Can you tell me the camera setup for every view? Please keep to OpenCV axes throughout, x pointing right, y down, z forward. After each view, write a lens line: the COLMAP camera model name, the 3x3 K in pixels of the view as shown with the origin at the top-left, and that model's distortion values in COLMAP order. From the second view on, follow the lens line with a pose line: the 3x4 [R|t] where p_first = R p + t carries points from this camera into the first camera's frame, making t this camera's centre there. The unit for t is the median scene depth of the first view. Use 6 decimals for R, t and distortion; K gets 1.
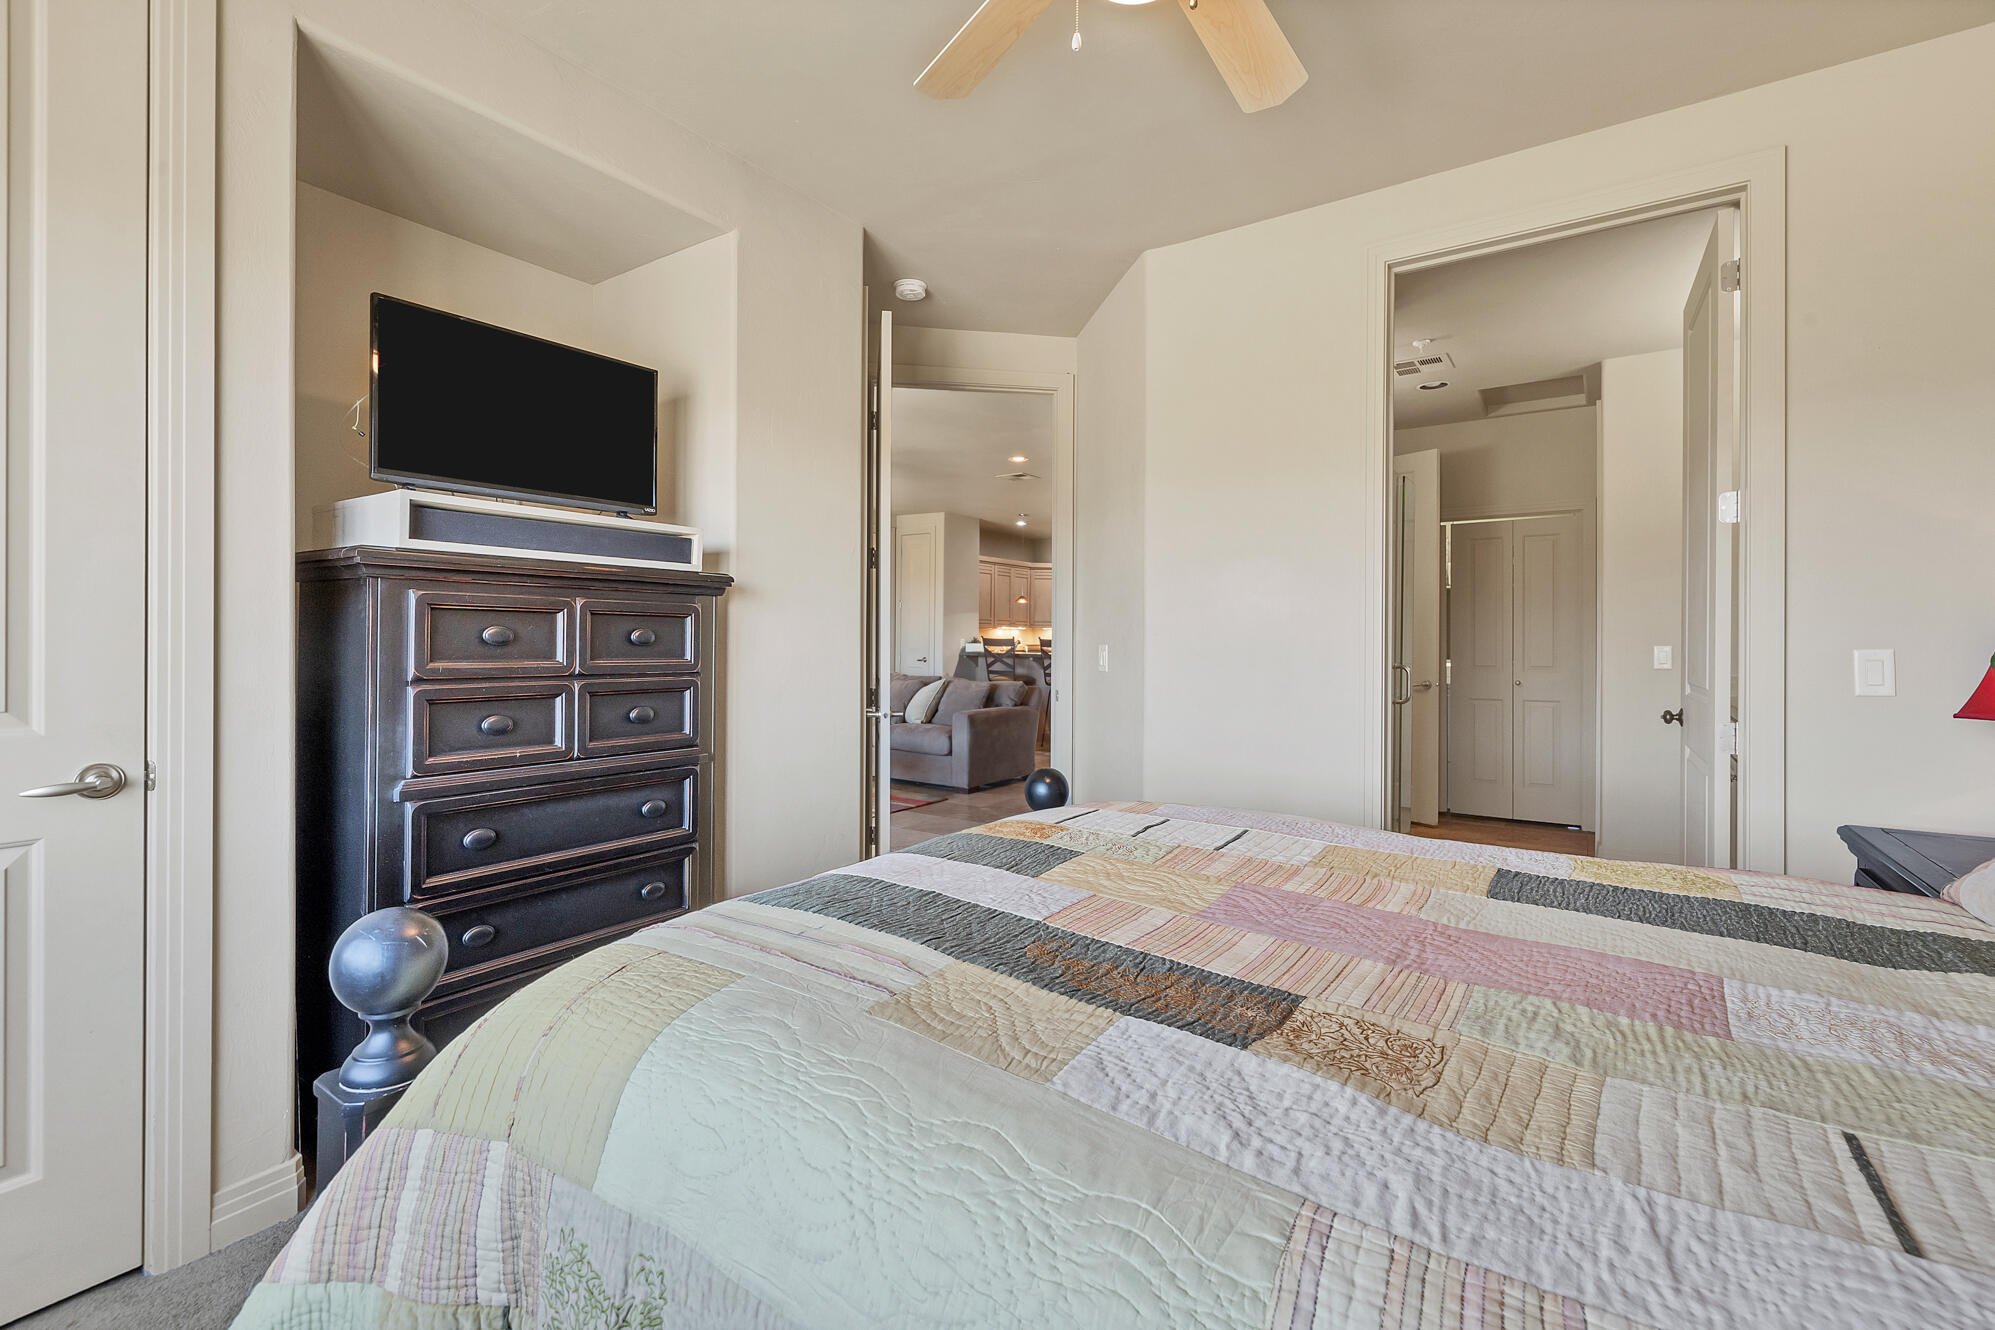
lens RADIAL K [[869.0, 0, 1006.8], [0, 869.0, 646.1], [0, 0, 1]] dist [0.002736, -0.000632]
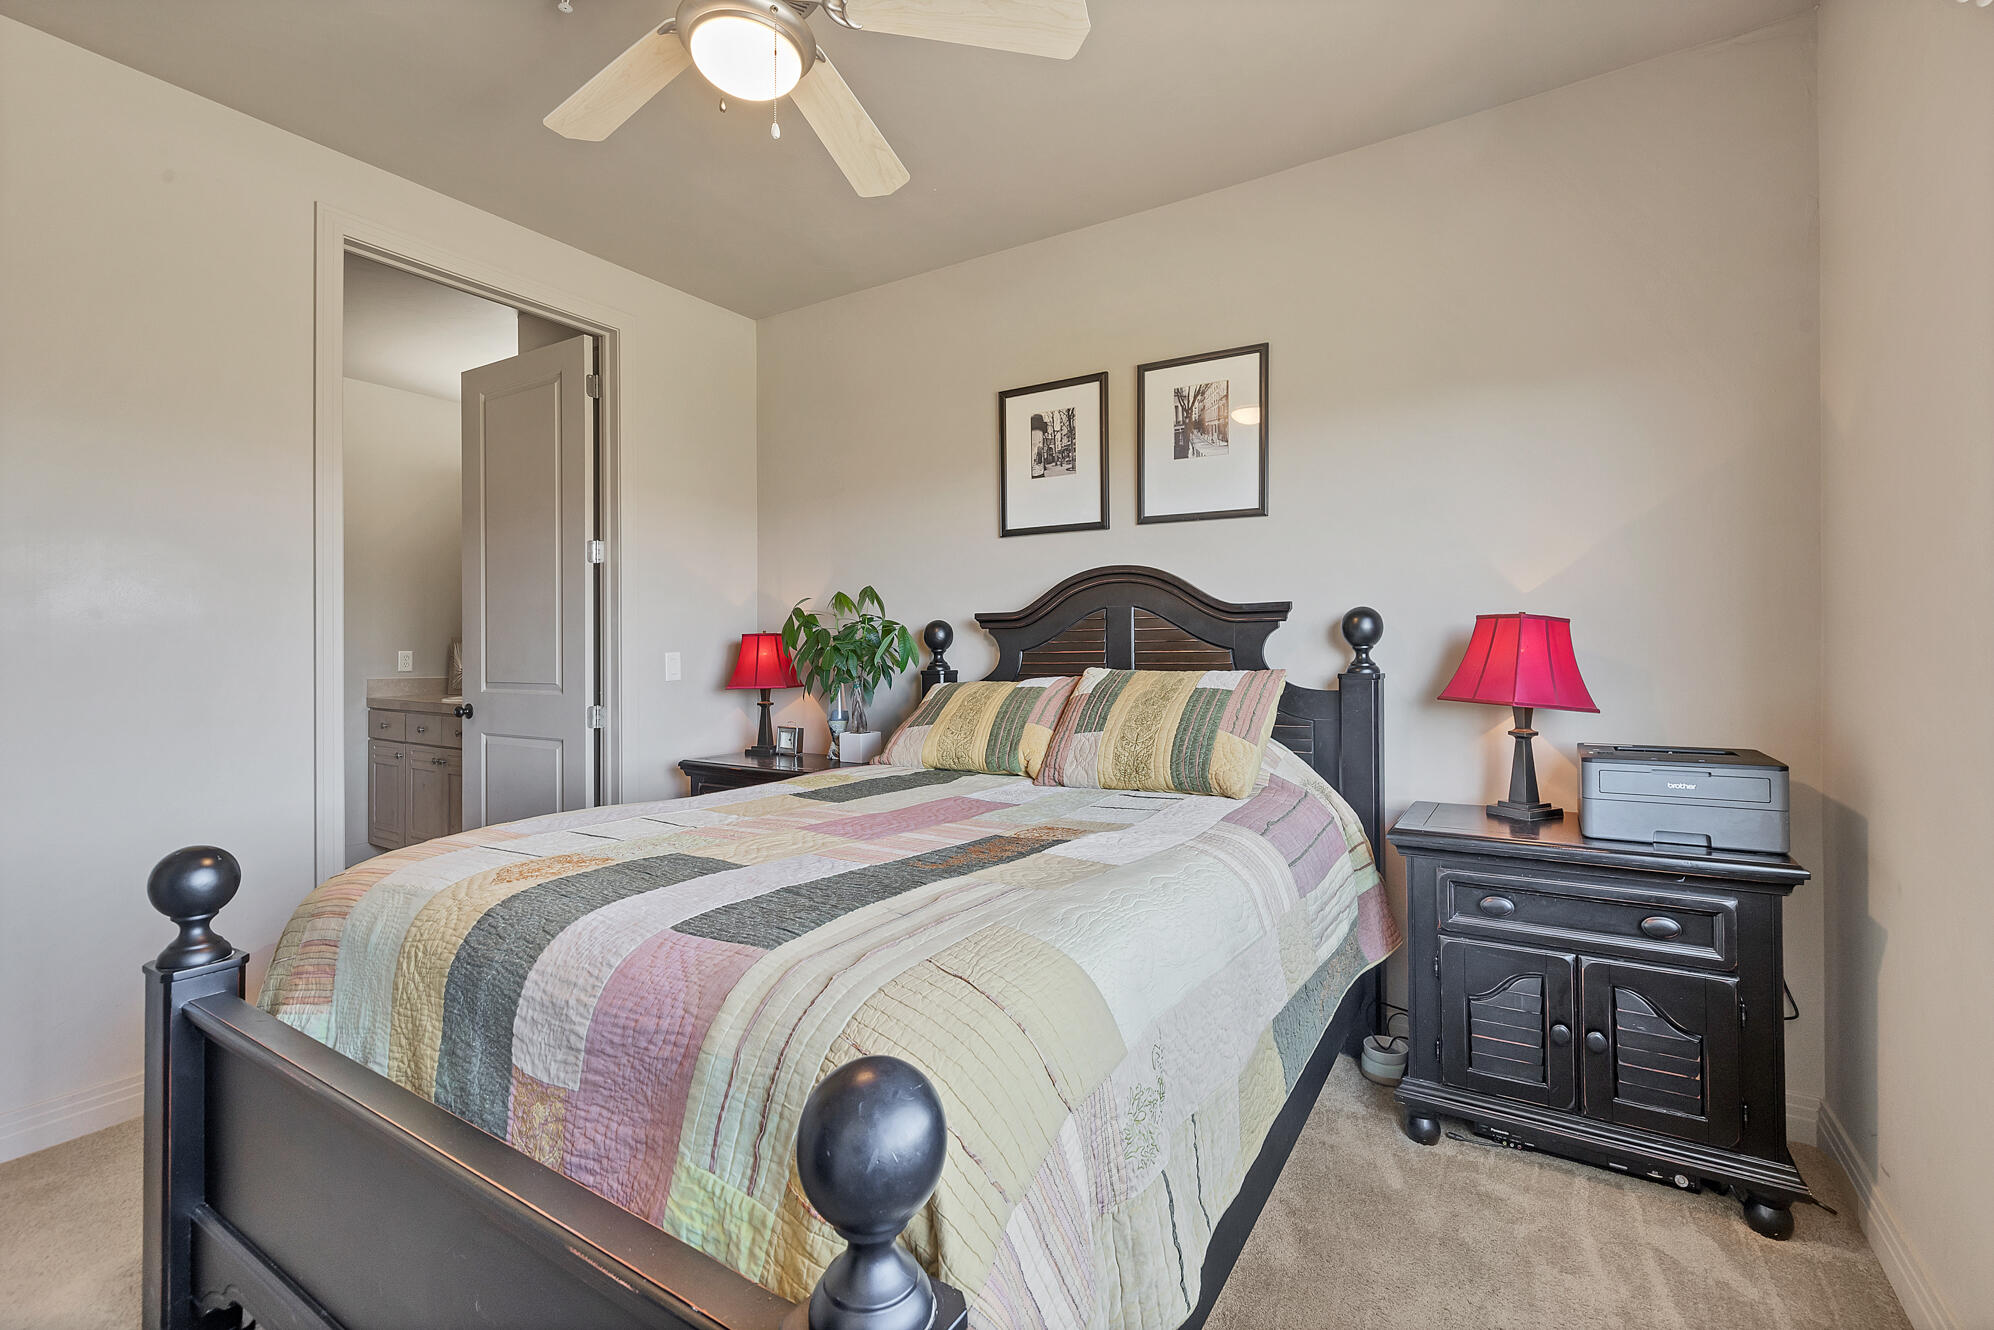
lens RADIAL K [[874.6, 0, 997.0], [0, 874.6, 665.0], [0, 0, 1]] dist [0.001064, -0.000182]
pose [[-0.038350, -0.026849, 0.998904, -1.332621], [-0.007355, 0.999619, 0.026586, -0.039195], [-0.999237, -0.006328, -0.038533, 0.862403]]
